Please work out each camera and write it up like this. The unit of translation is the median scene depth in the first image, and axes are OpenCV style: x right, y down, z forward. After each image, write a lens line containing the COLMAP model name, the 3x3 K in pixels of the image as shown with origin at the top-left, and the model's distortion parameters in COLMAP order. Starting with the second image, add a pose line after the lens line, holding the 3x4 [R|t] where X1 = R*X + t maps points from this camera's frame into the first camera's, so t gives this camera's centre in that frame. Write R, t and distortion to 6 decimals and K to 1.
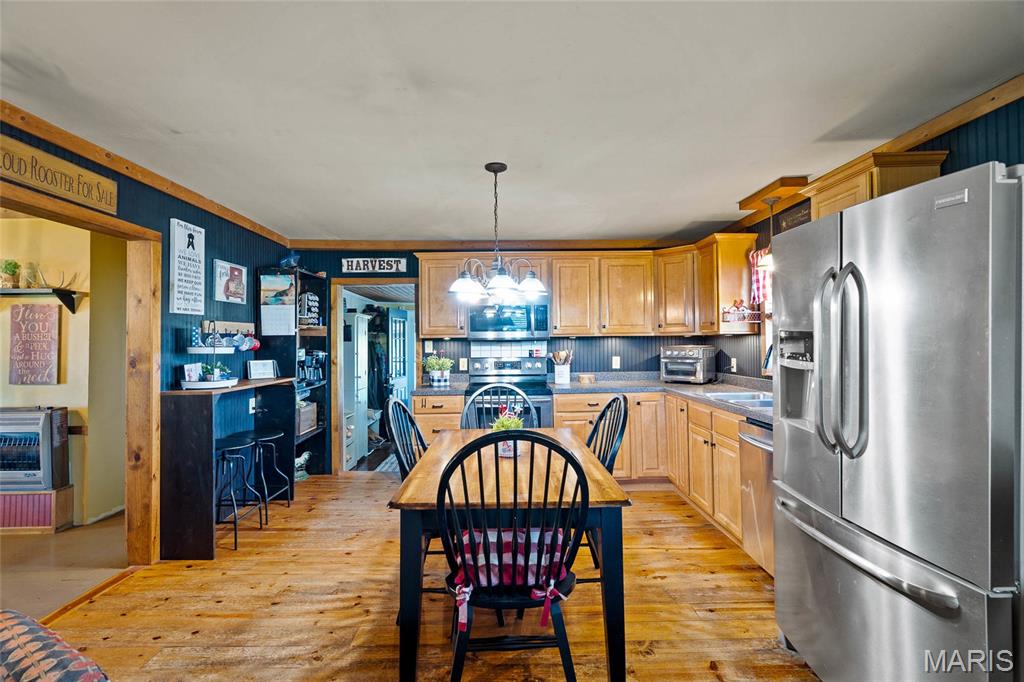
lens RADIAL K [[472.3, 0, 508.4], [0, 472.3, 331.5], [0, 0, 1]] dist [0.001513, 0.000472]
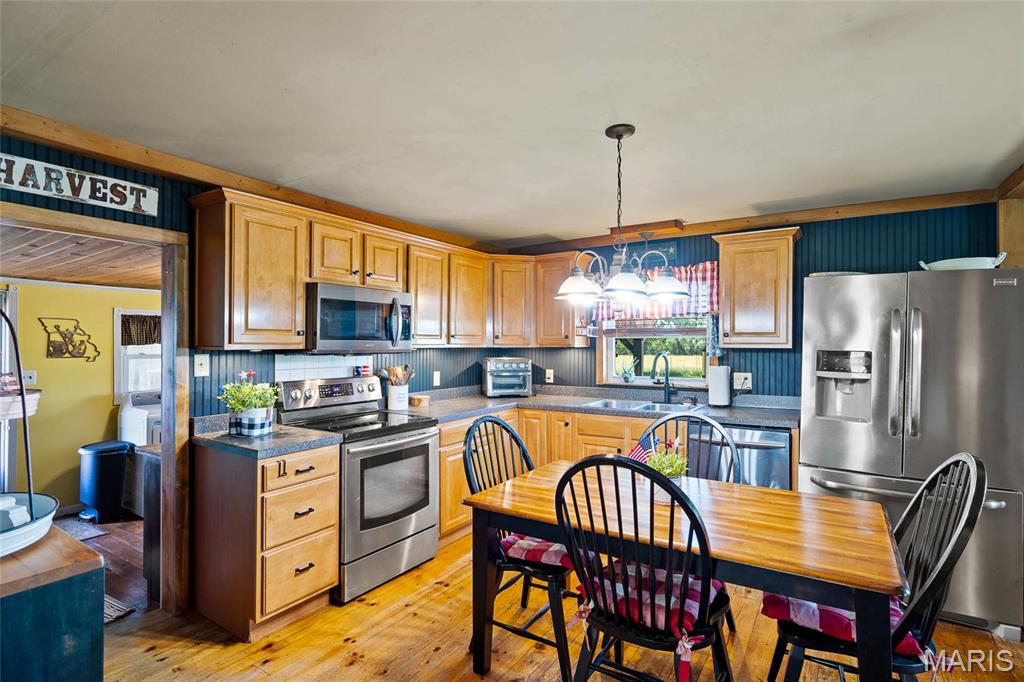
lens RADIAL K [[504.5, 0, 511.2], [0, 504.5, 343.9], [0, 0, 1]] dist [-0.006979, 0.000073]
pose [[0.554234, 0.010676, 0.832293, -0.450406], [-0.022680, 0.999740, 0.002279, -0.001386], [-0.832052, -0.020140, 0.554332, 0.392722]]
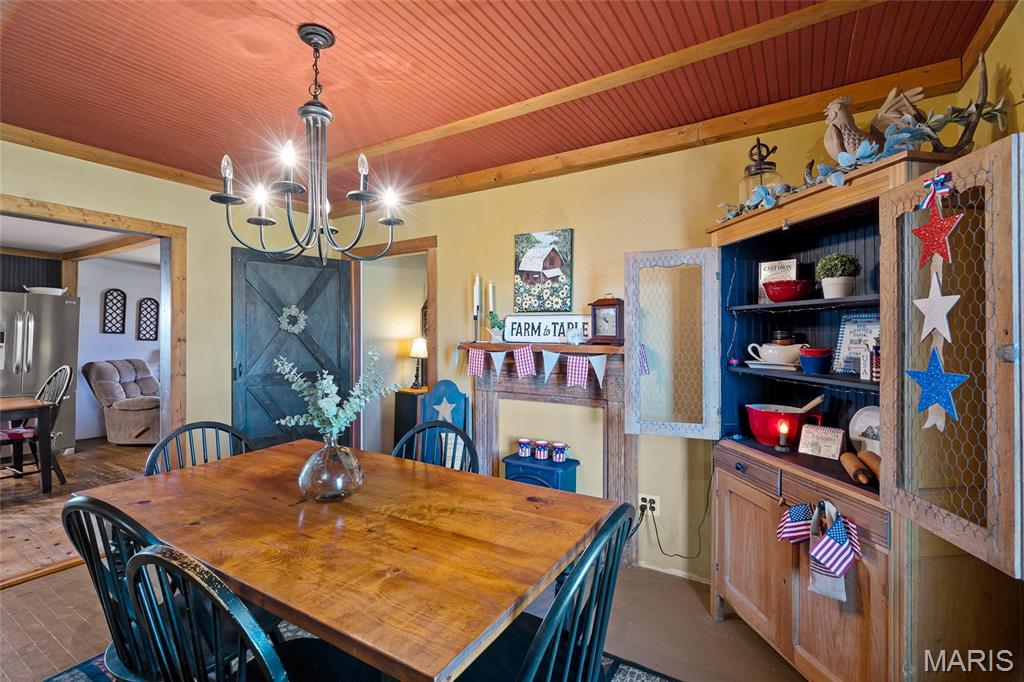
lens RADIAL K [[472.3, 0, 511.6], [0, 472.3, 334.8], [0, 0, 1]] dist [0.001513, 0.000472]
pose [[-0.836476, 0.011204, 0.547889, -1.454050], [-0.007229, 0.999478, -0.031475, 0.037571], [-0.547956, -0.030288, -0.835958, 0.684241]]
